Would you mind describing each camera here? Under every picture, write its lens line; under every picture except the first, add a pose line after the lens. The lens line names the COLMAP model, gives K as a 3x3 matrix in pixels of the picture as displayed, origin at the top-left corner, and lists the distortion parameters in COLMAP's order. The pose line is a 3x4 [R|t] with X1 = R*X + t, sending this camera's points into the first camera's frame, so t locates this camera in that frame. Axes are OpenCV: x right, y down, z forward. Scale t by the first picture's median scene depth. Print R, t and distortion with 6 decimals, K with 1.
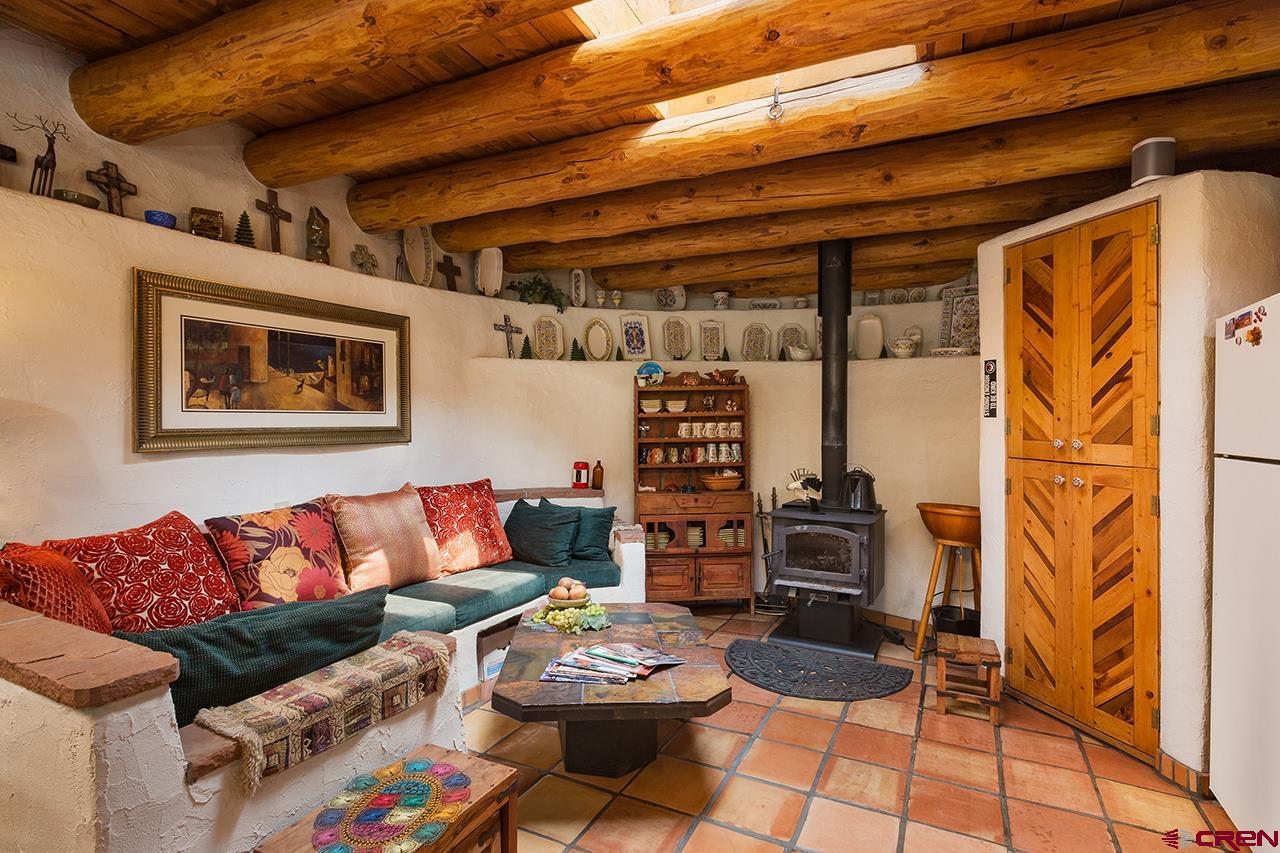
lens RADIAL K [[647.0, 0, 641.6], [0, 647.0, 456.1], [0, 0, 1]] dist [0.004799, 0.002155]
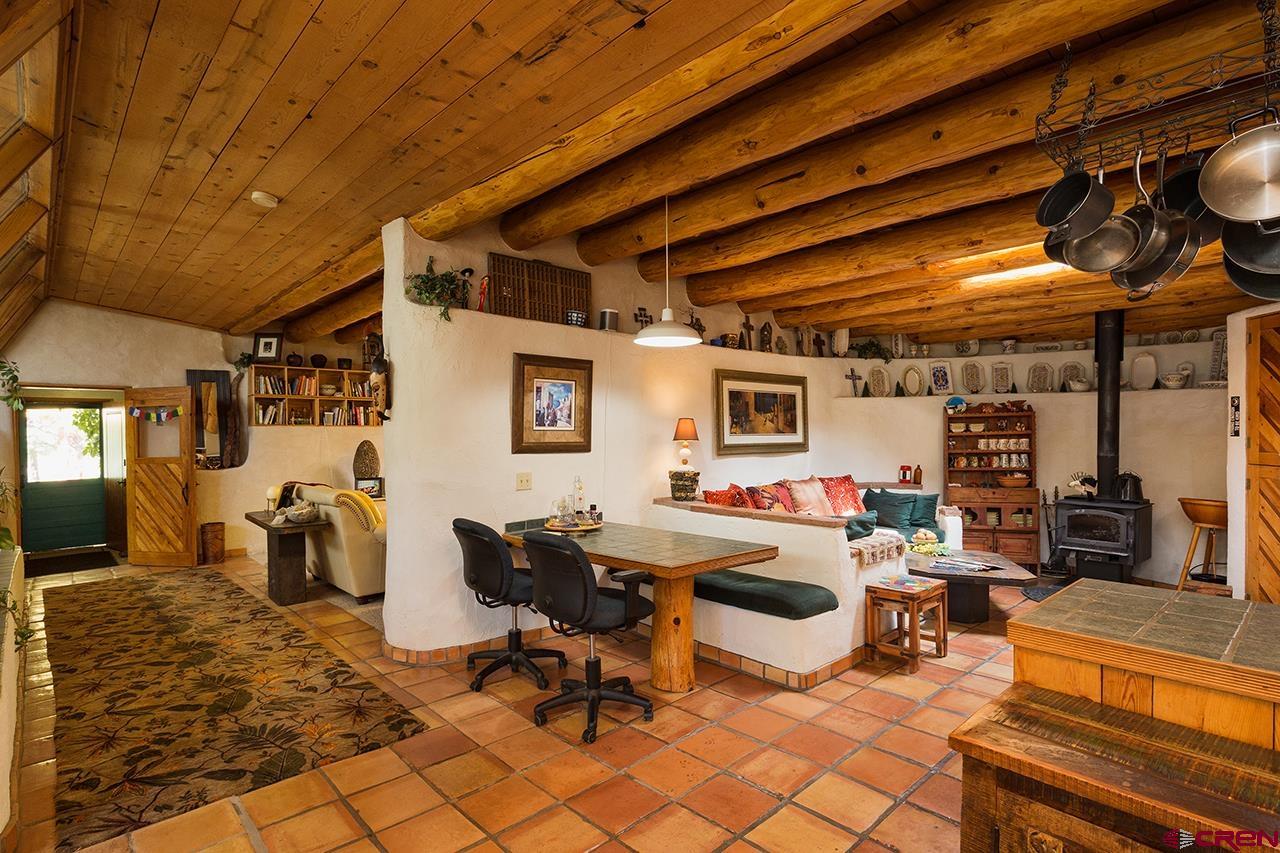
lens RADIAL K [[647.0, 0, 641.6], [0, 647.0, 456.1], [0, 0, 1]] dist [0.004799, 0.002155]
pose [[0.938914, 0.008387, -0.344049, -0.154124], [-0.014819, 0.999761, -0.016069, 0.020473], [0.343832, 0.020186, 0.938814, -0.615544]]
